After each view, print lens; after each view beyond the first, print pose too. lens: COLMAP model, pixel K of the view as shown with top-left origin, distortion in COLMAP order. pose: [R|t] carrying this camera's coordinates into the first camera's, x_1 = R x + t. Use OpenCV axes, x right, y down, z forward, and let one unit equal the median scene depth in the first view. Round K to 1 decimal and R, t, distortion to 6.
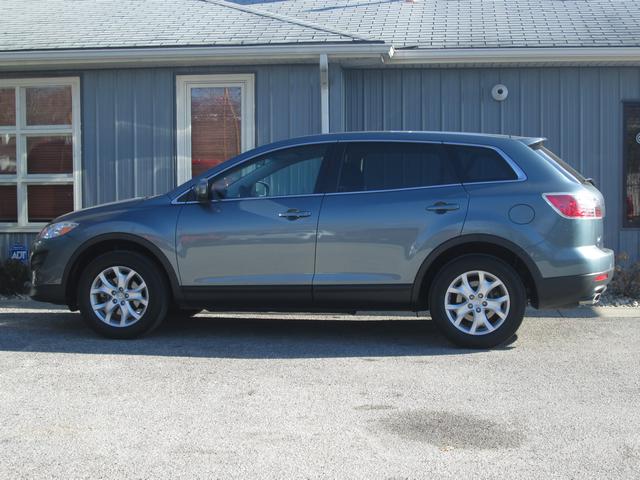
lens RADIAL K [[1033.0, 0, 320.0], [0, 1033.0, 240.0], [0, 0, 1]] dist [-0.035086, -0.127384]
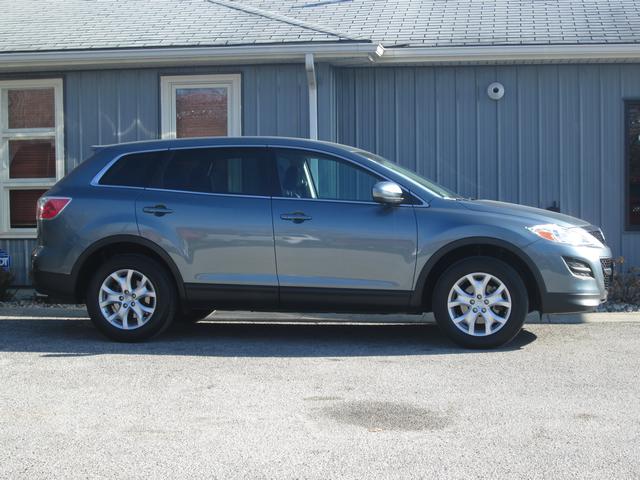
lens RADIAL K [[1191.4, 0, 320.0], [0, 1191.4, 240.0], [0, 0, 1]] dist [-0.069106, -0.104846]
pose [[0.999530, -0.003587, -0.030435, 0.045134], [0.003333, 0.999959, -0.008382, 0.004780], [0.030464, 0.008277, 0.999502, -0.116232]]
